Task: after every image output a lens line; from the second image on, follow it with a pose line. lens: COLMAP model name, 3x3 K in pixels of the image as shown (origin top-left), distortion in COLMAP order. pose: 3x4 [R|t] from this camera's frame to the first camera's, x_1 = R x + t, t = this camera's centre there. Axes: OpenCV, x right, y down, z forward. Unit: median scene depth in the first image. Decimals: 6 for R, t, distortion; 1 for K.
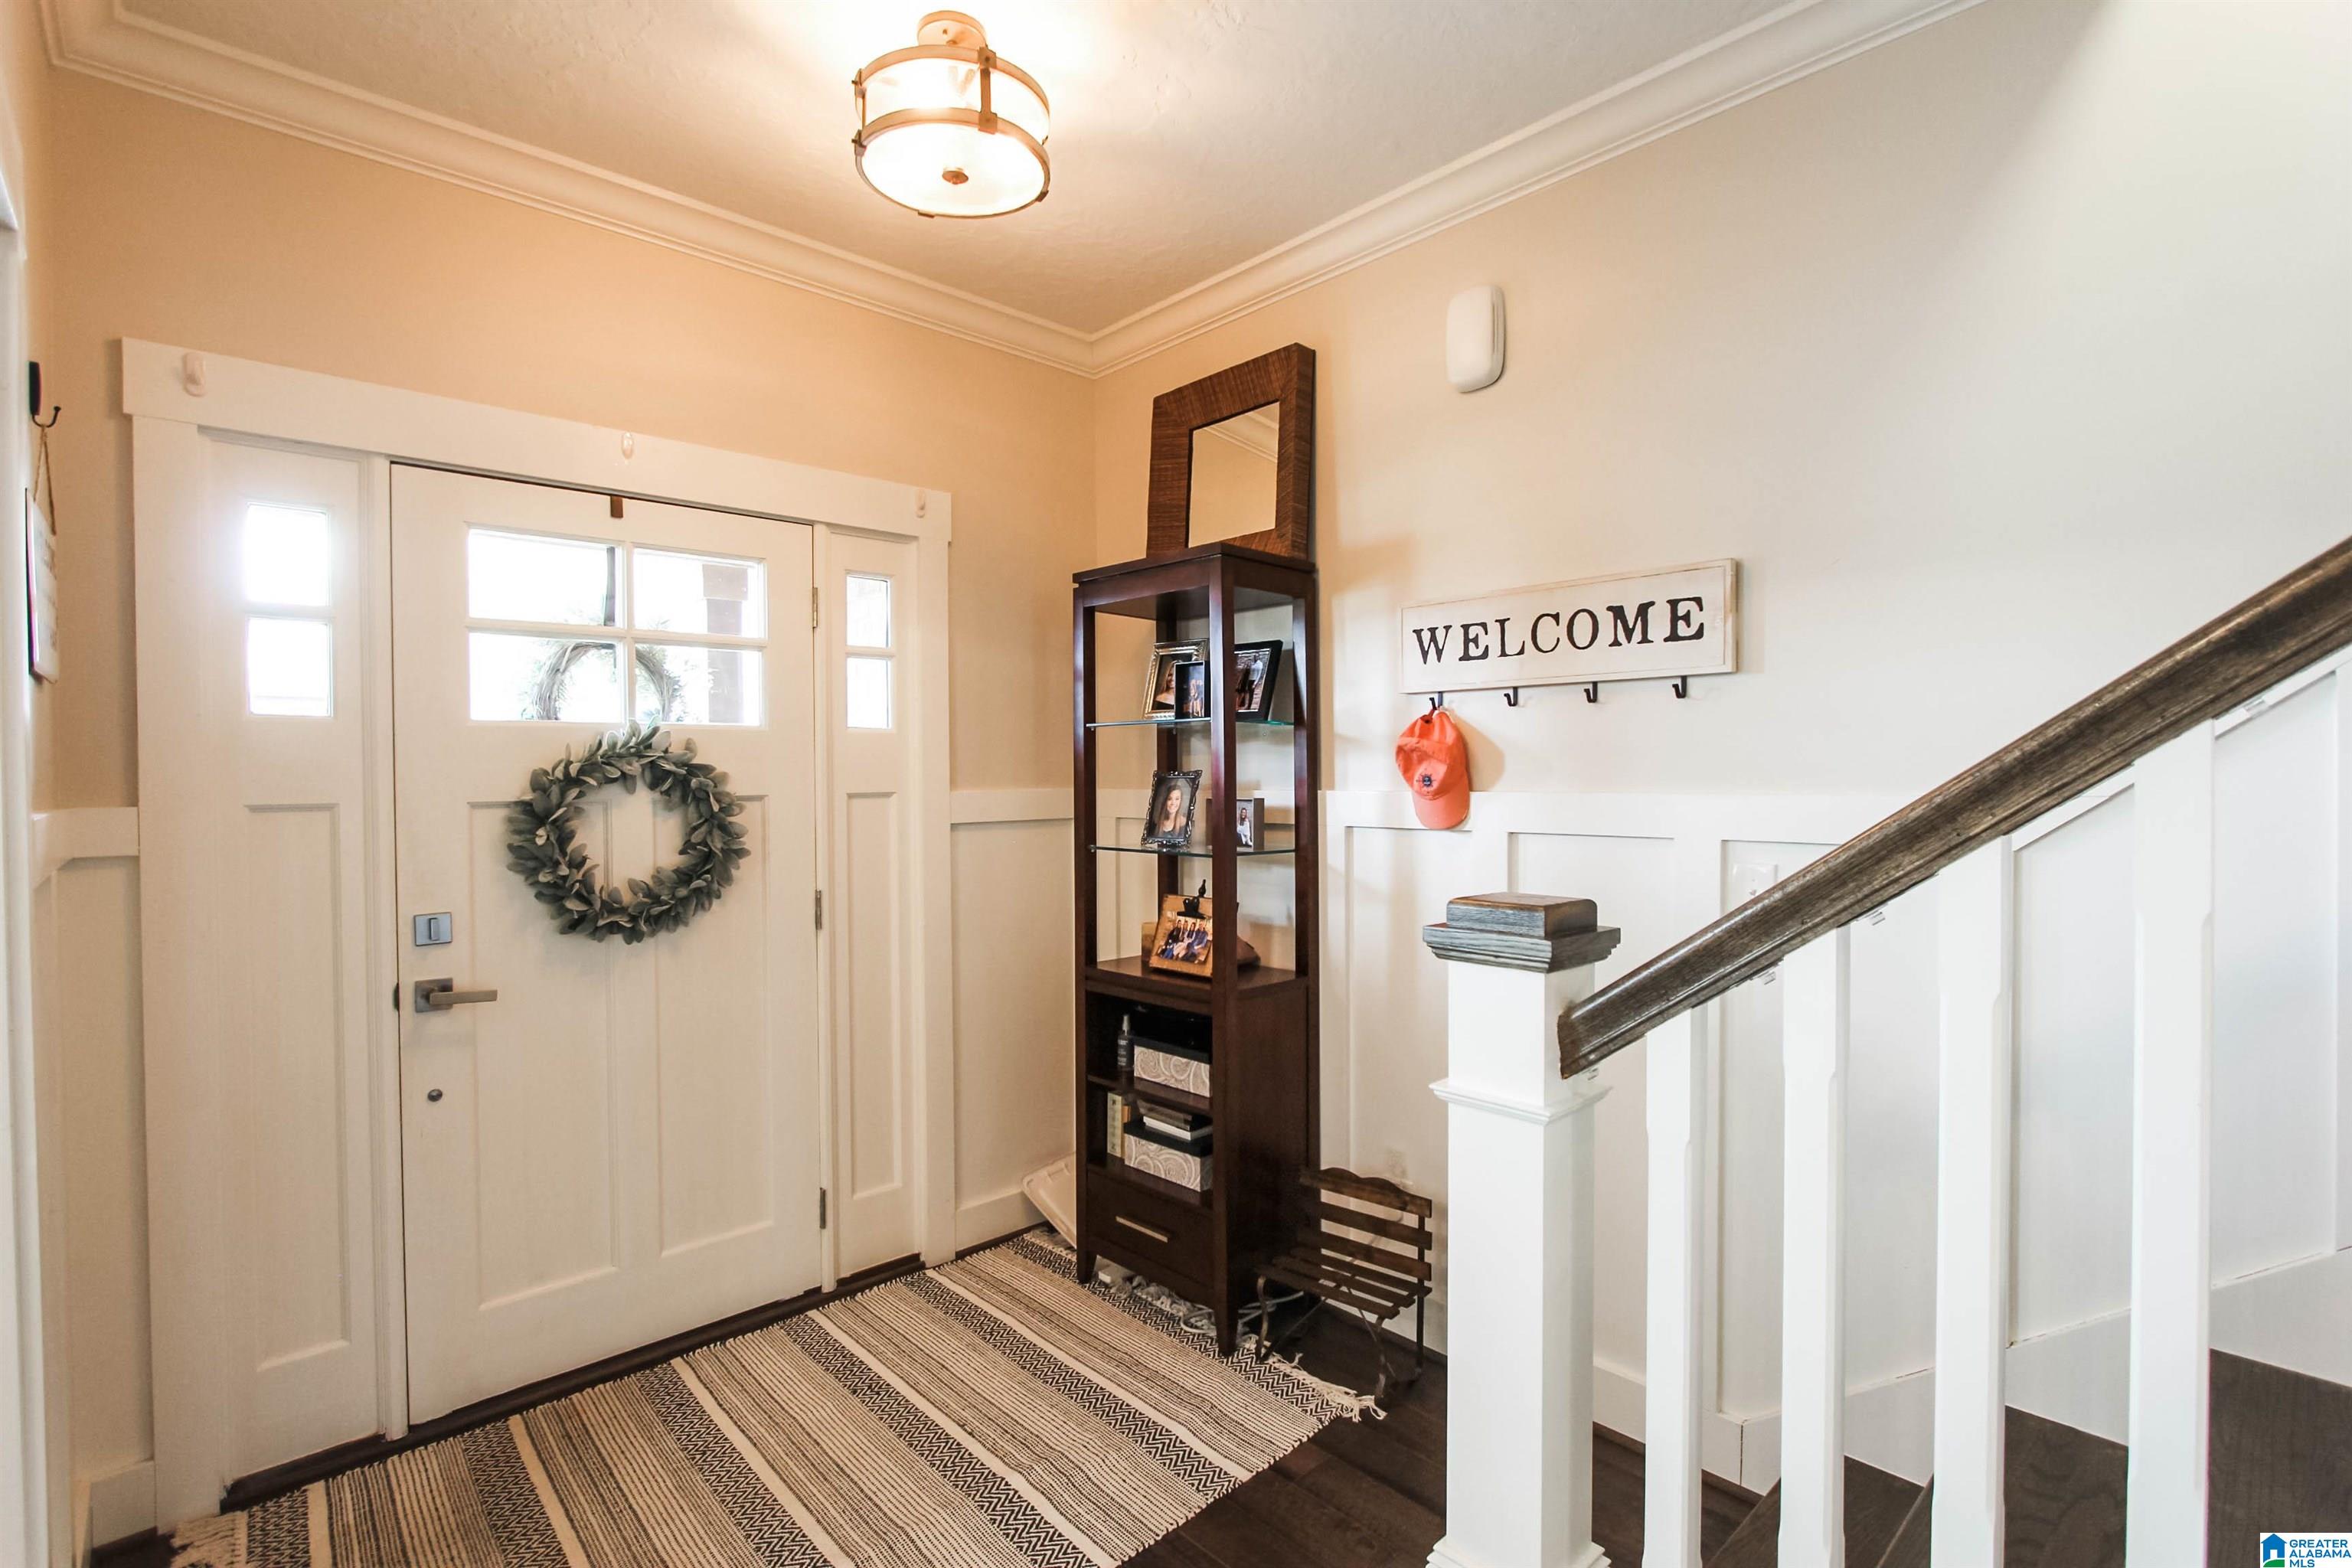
lens RADIAL K [[1079.6, 0, 1175.1], [0, 1079.6, 784.3], [0, 0, 1]] dist [-0.016947, 0.001269]
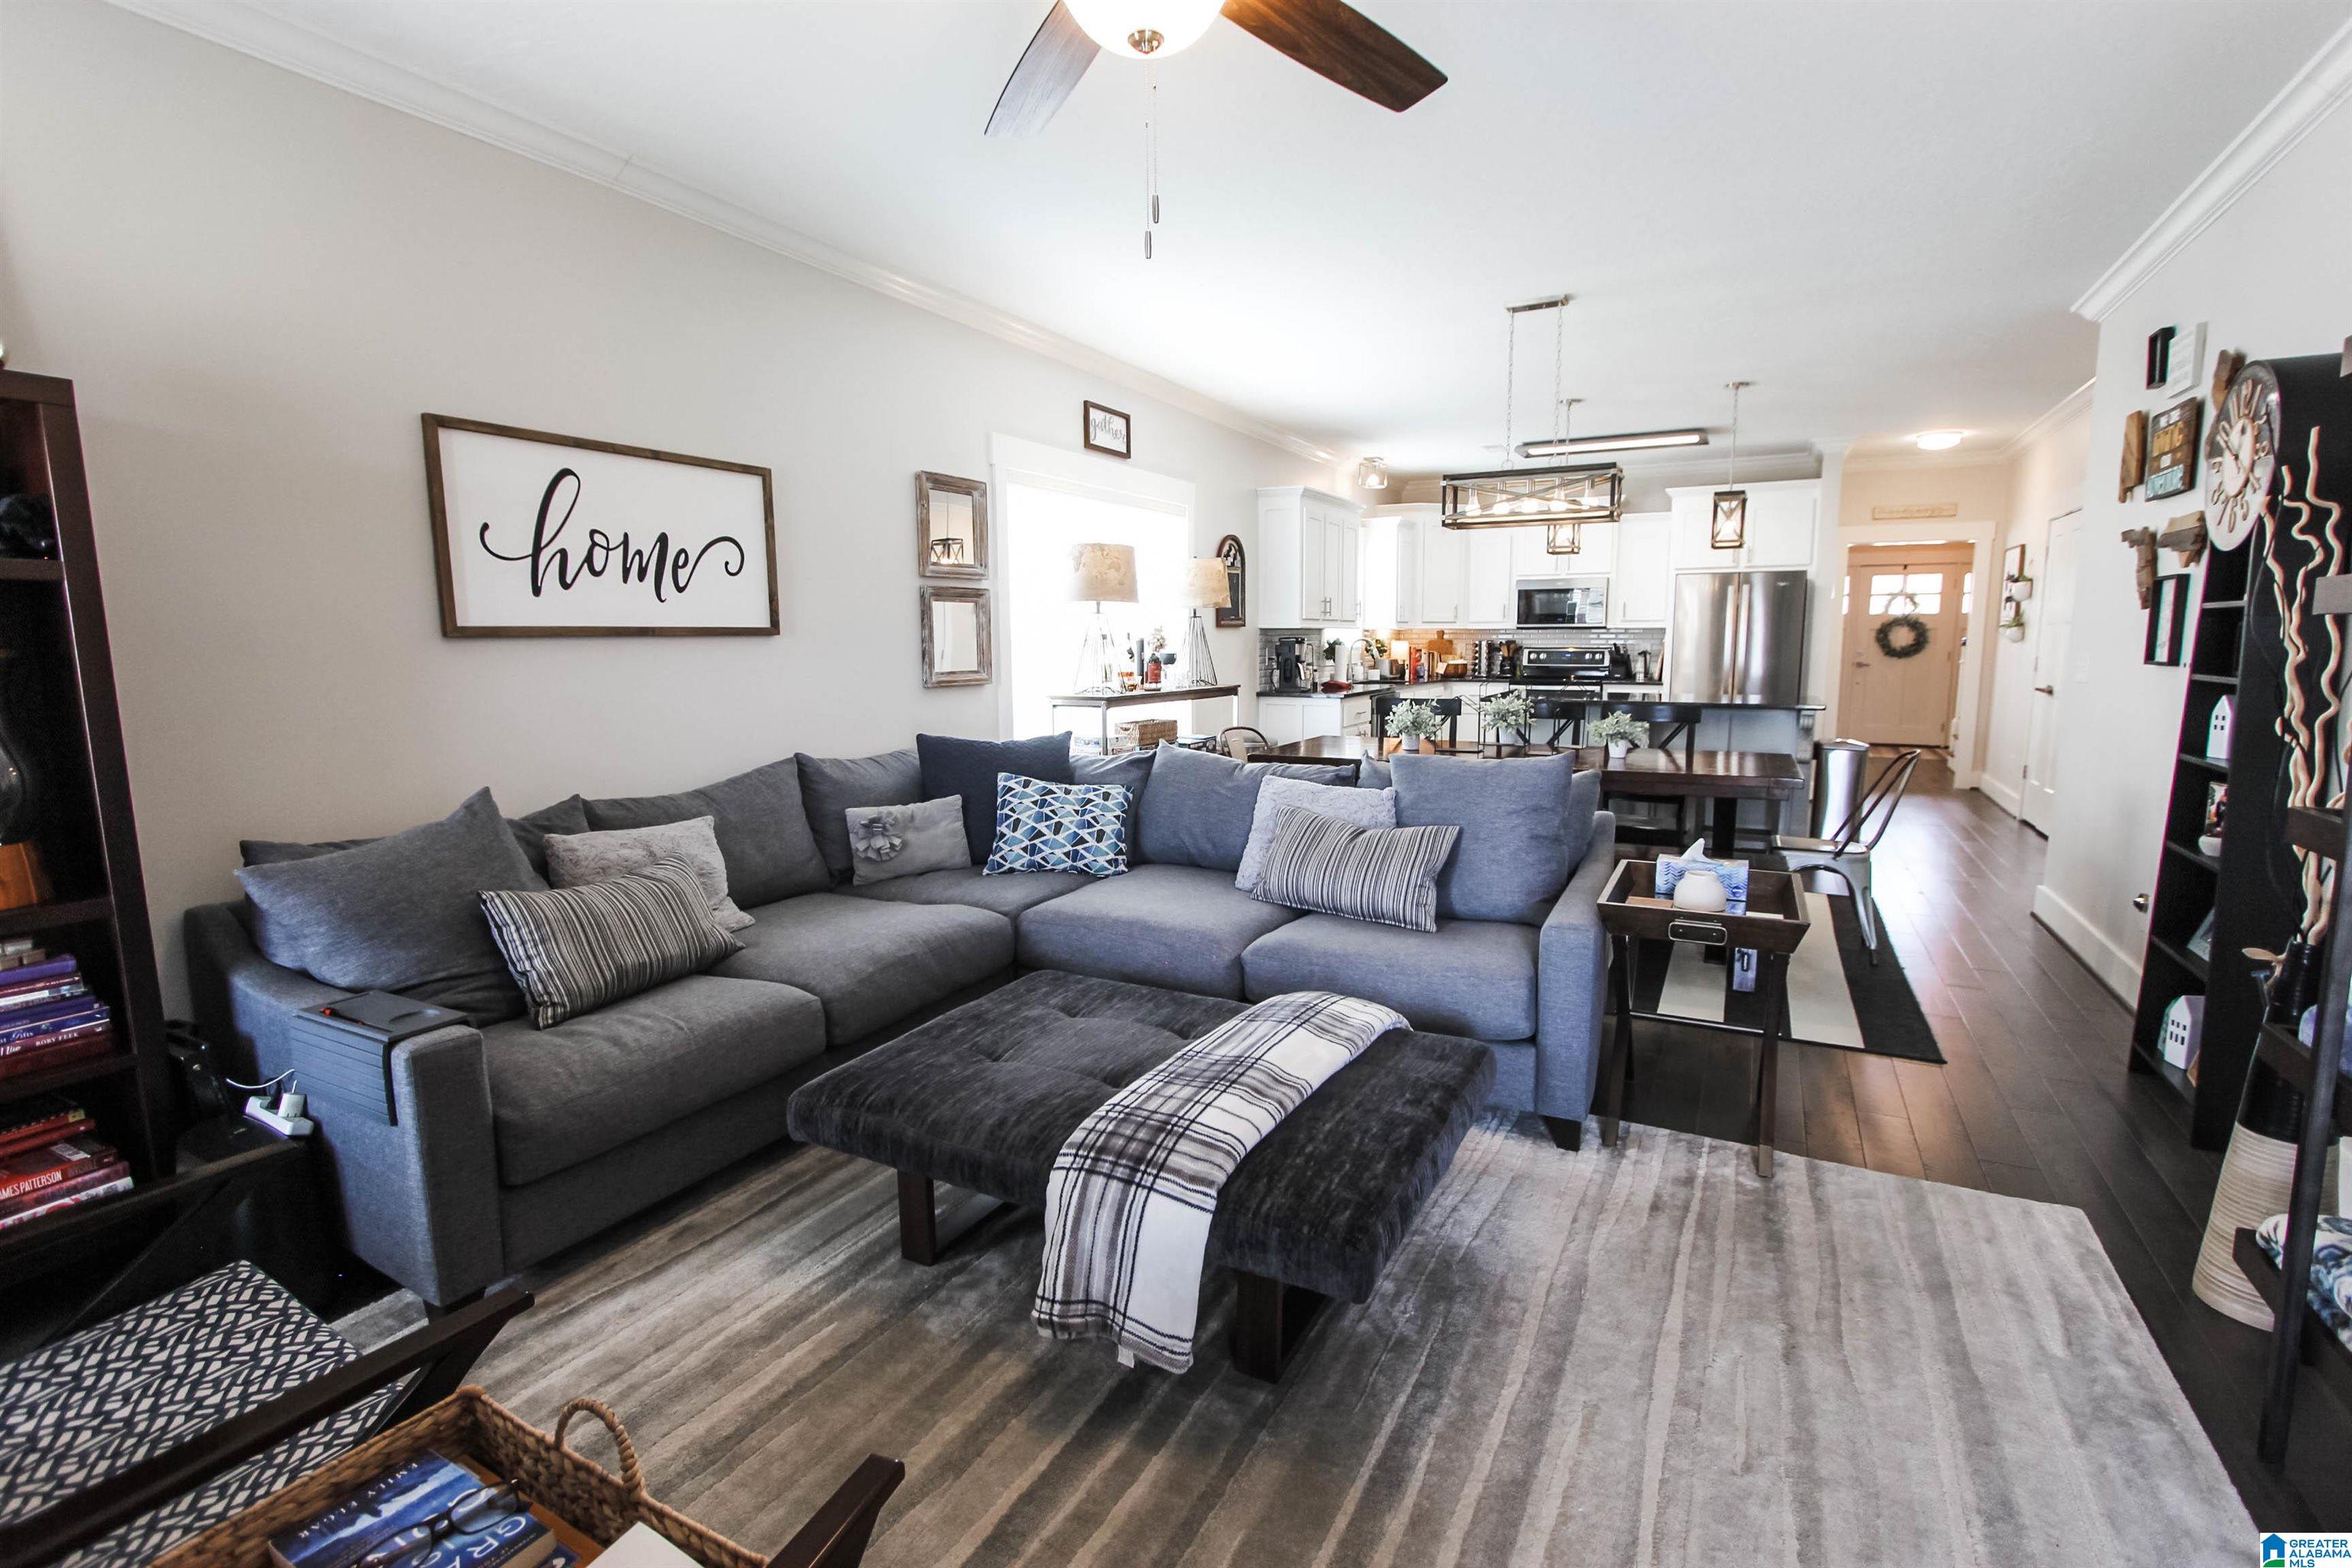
lens RADIAL K [[1079.6, 0, 1188.1], [0, 1079.6, 783.7], [0, 0, 1]] dist [-0.016947, 0.001269]
pose [[0.332549, 0.137231, -0.933048, 3.226629], [-0.010225, 0.989823, 0.141937, 0.055275], [0.943030, -0.037661, 0.330568, -3.900479]]
